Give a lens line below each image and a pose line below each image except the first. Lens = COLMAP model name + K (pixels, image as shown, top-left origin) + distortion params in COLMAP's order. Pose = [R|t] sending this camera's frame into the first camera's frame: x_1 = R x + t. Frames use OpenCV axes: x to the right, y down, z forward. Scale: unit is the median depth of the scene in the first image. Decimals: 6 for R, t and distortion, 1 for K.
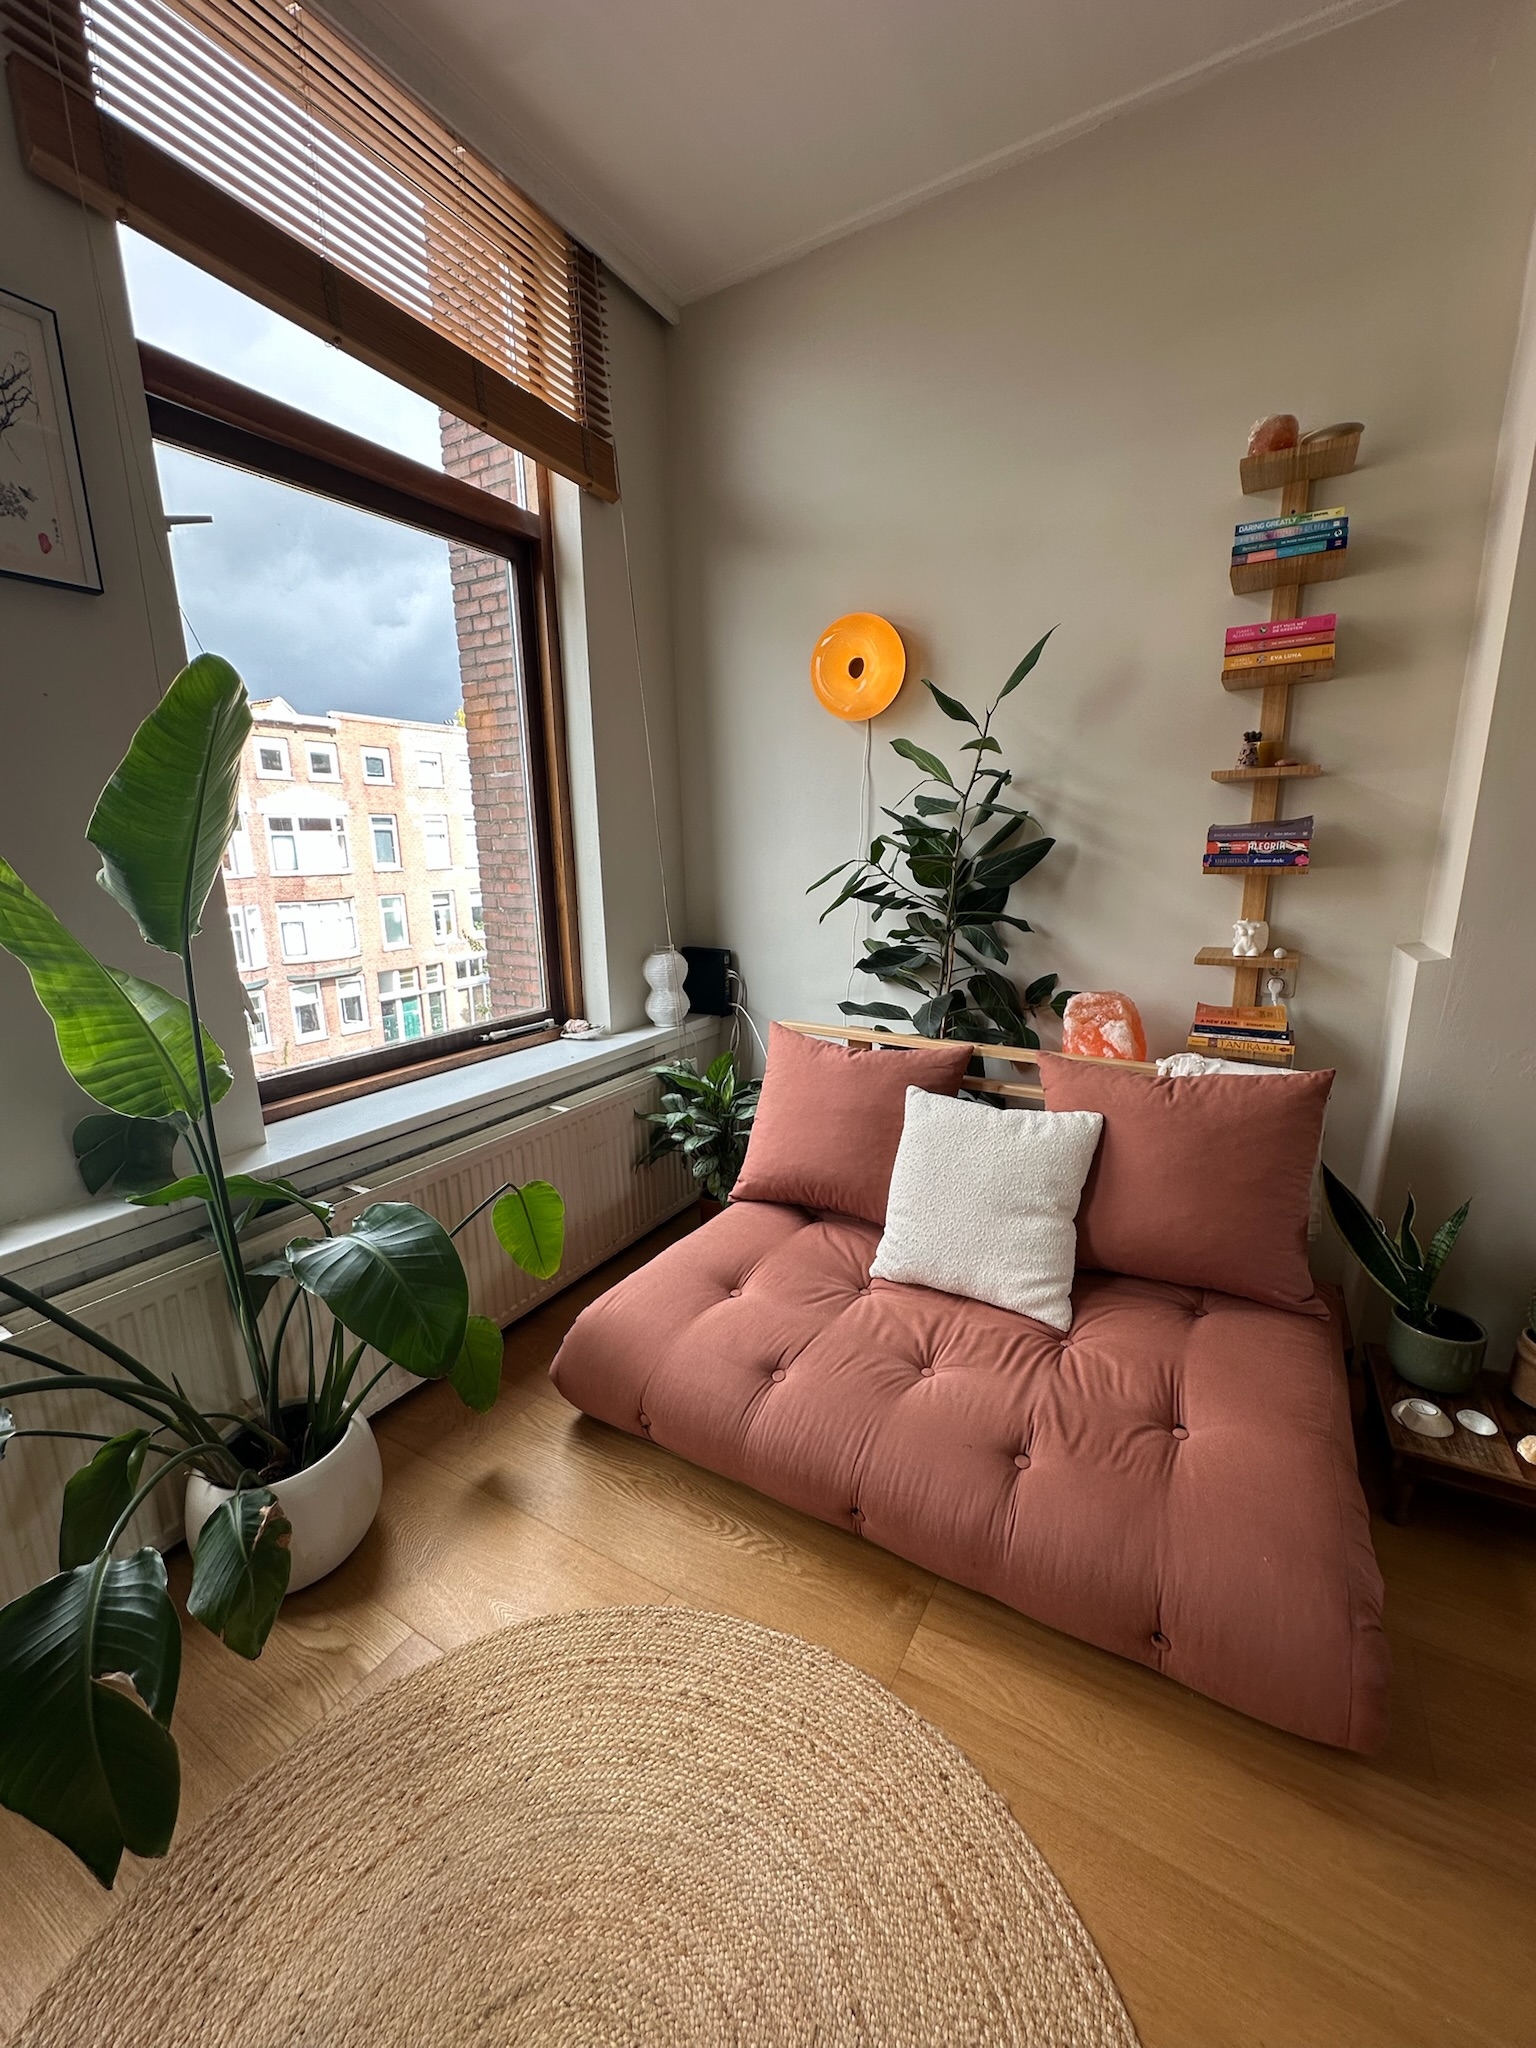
lens RADIAL K [[817.8, 0, 765.6], [0, 817.8, 1034.4], [0, 0, 1]] dist [0.002582, 0.000274]
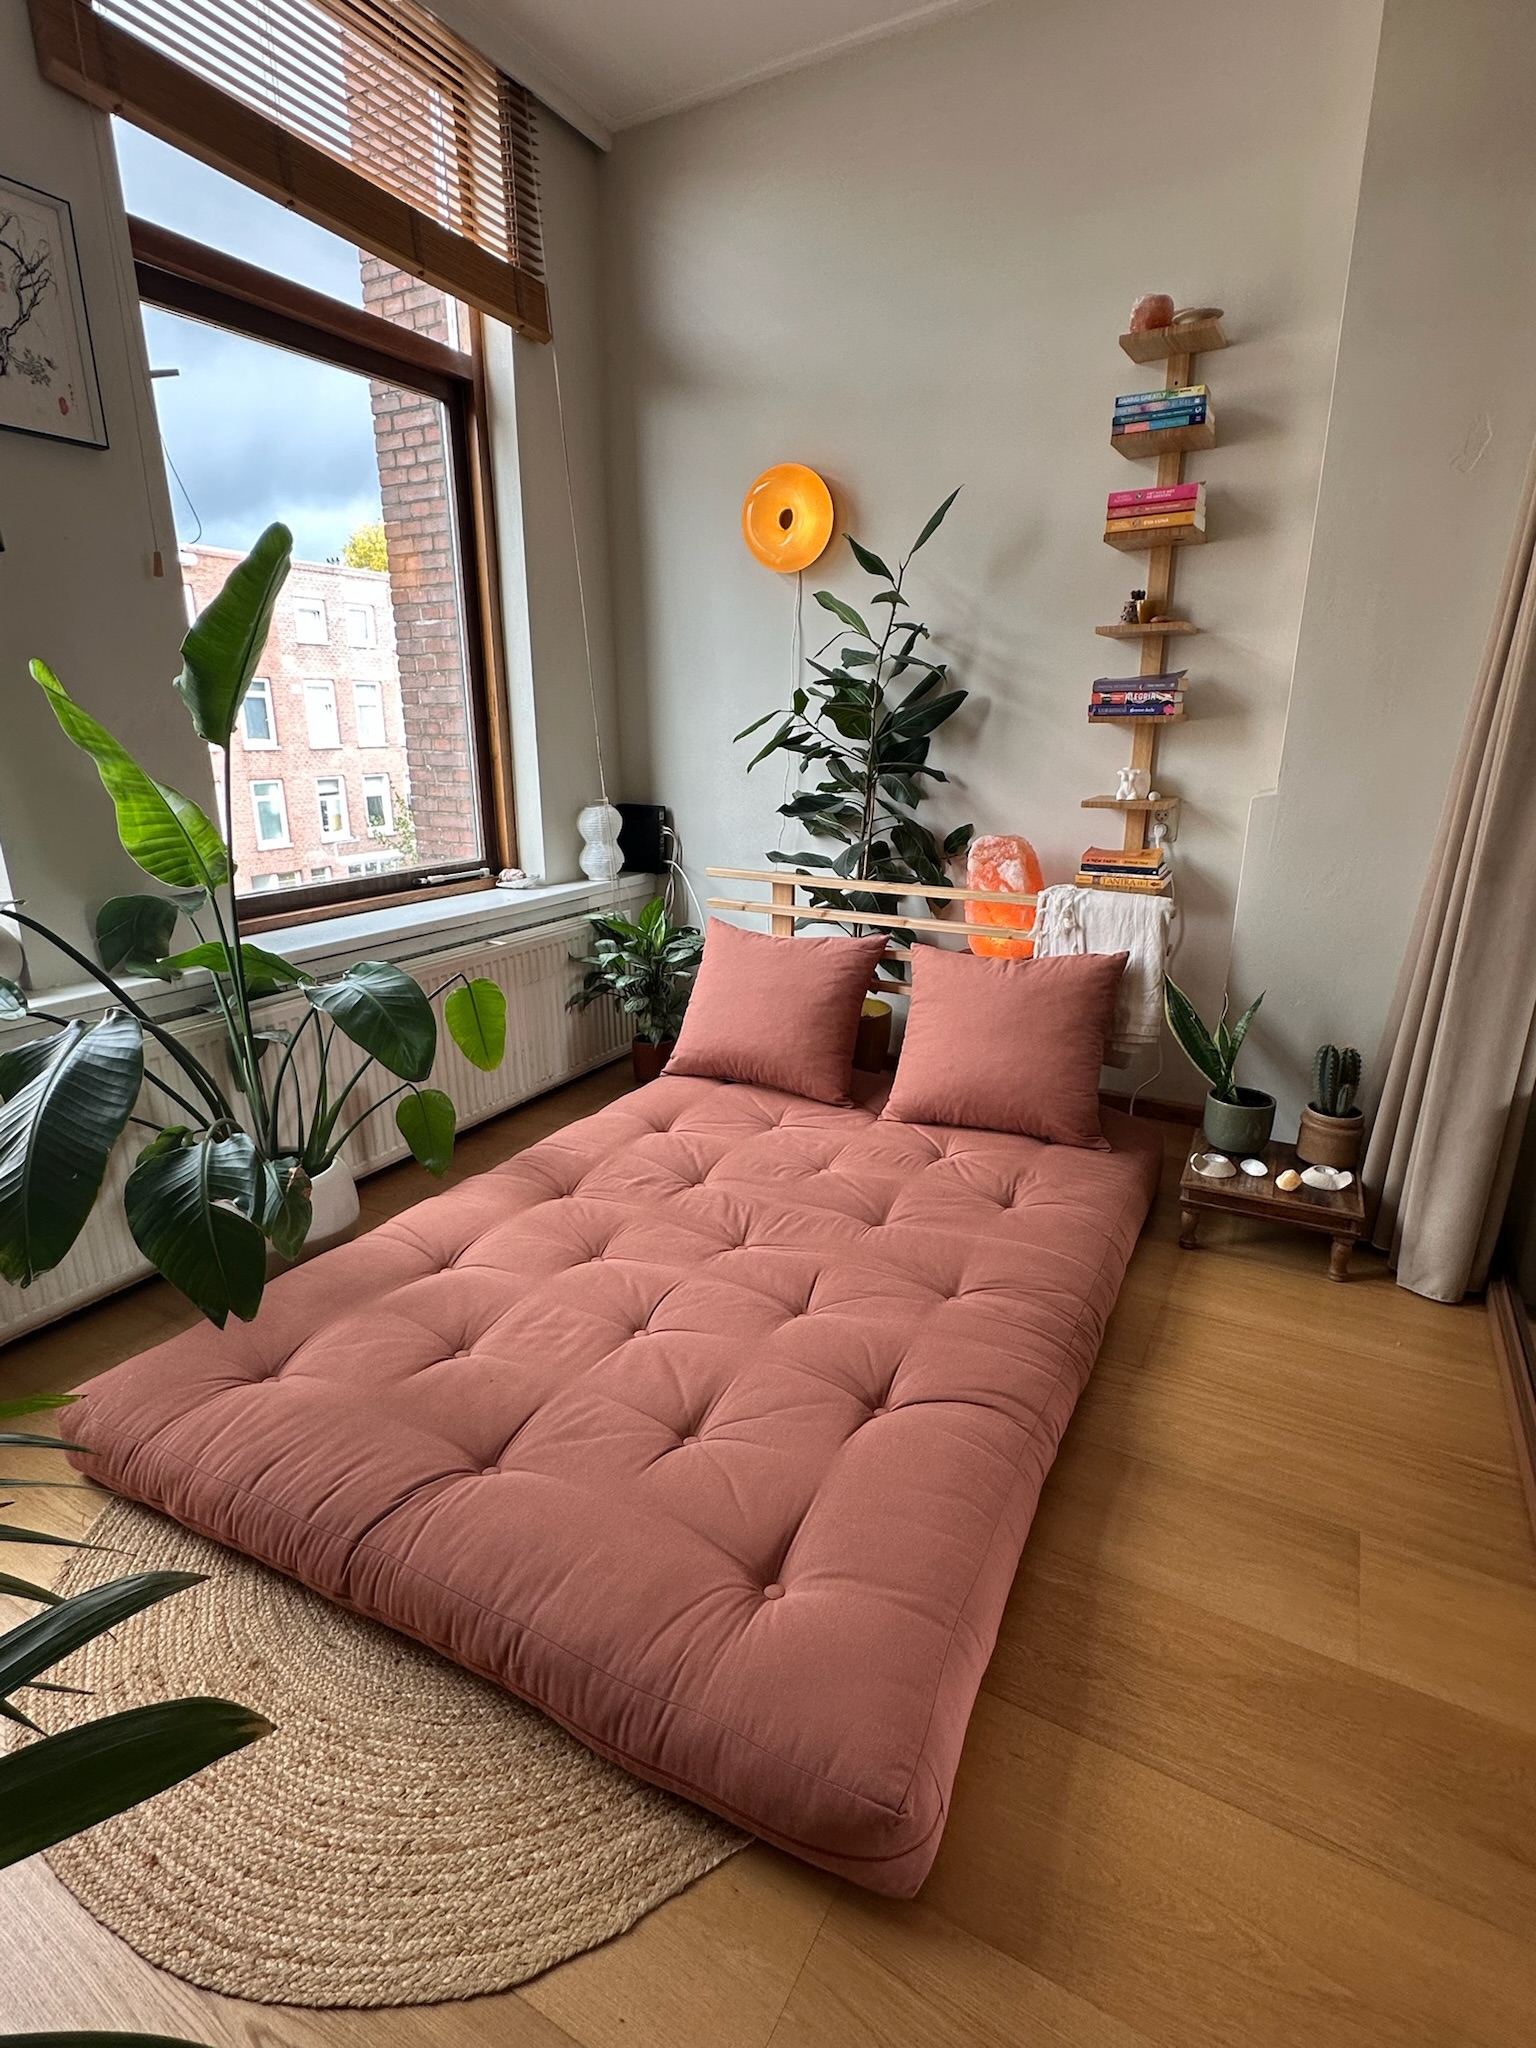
lens RADIAL K [[1018.0, 0, 758.8], [0, 1018.0, 1033.1], [0, 0, 1]] dist [0.003921, 0.001781]
pose [[0.999671, 0.007799, 0.024448, 0.055524], [-0.009335, 0.997948, 0.063349, 0.121240], [-0.023904, -0.063557, 0.997692, -0.335635]]
